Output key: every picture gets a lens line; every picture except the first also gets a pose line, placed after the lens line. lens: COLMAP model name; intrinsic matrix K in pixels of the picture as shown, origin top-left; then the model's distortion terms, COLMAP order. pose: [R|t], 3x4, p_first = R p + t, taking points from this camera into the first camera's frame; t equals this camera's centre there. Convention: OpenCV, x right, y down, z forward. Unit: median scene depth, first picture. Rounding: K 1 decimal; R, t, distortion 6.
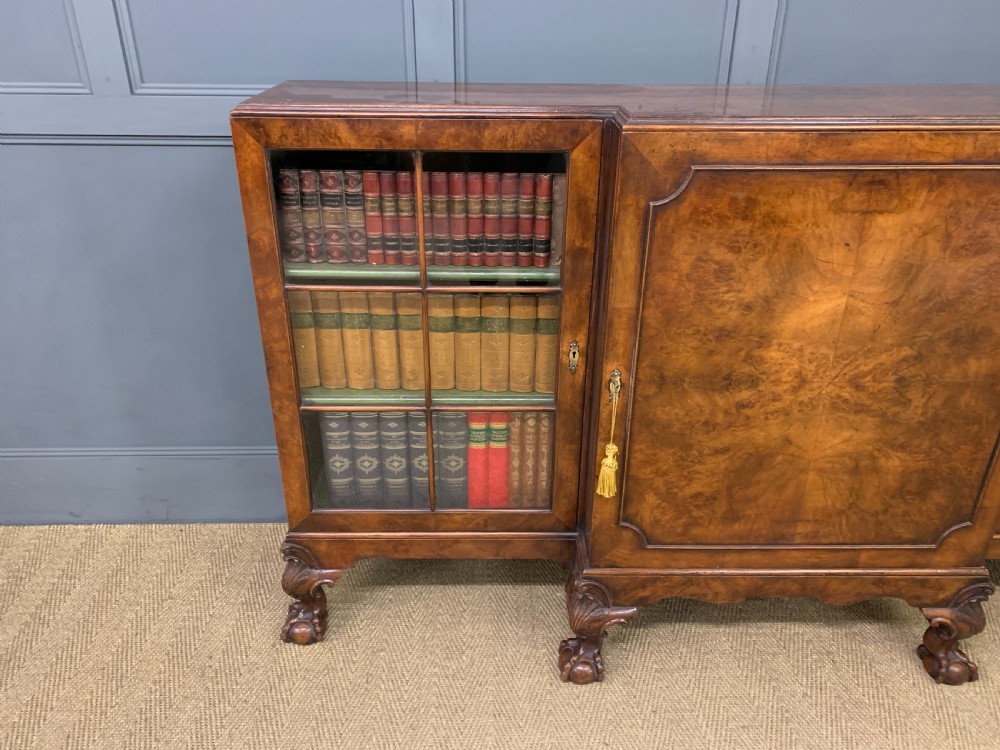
lens RADIAL K [[759.2, 0, 506.5], [0, 759.2, 378.4], [0, 0, 1]] dist [0.050120, -0.065389]
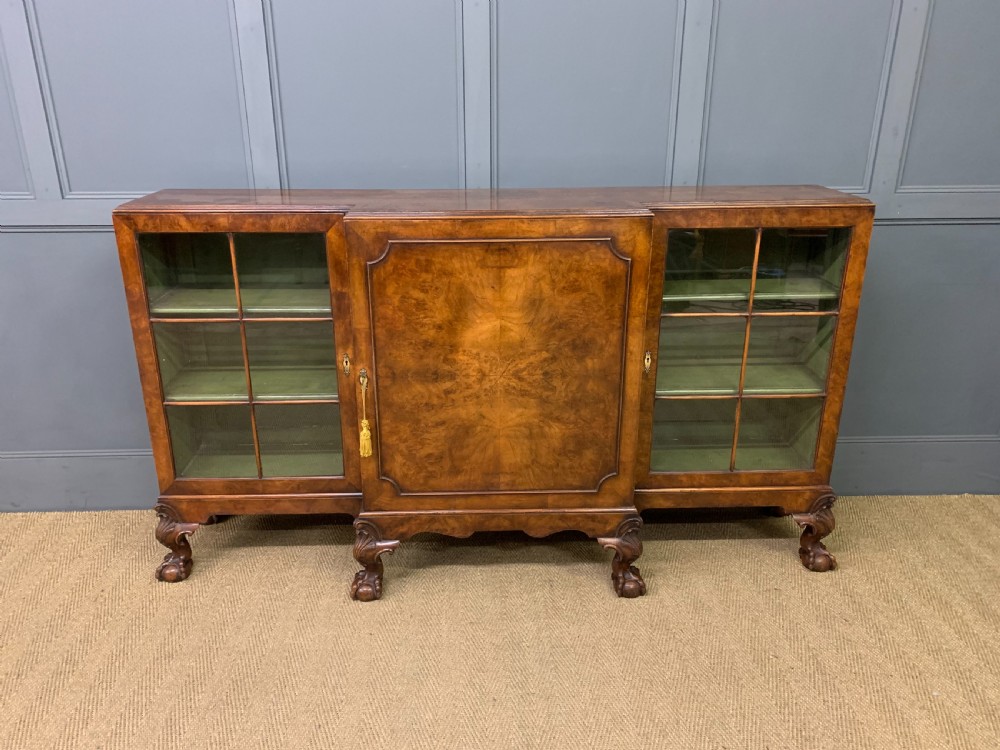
lens RADIAL K [[759.2, 0, 491.6], [0, 759.2, 370.5], [0, 0, 1]] dist [0.050120, -0.065389]
pose [[0.999861, -0.013960, 0.009138, 0.357032], [0.014864, 0.994077, -0.107657, 0.147346], [-0.007581, 0.107778, 0.994146, -0.492452]]
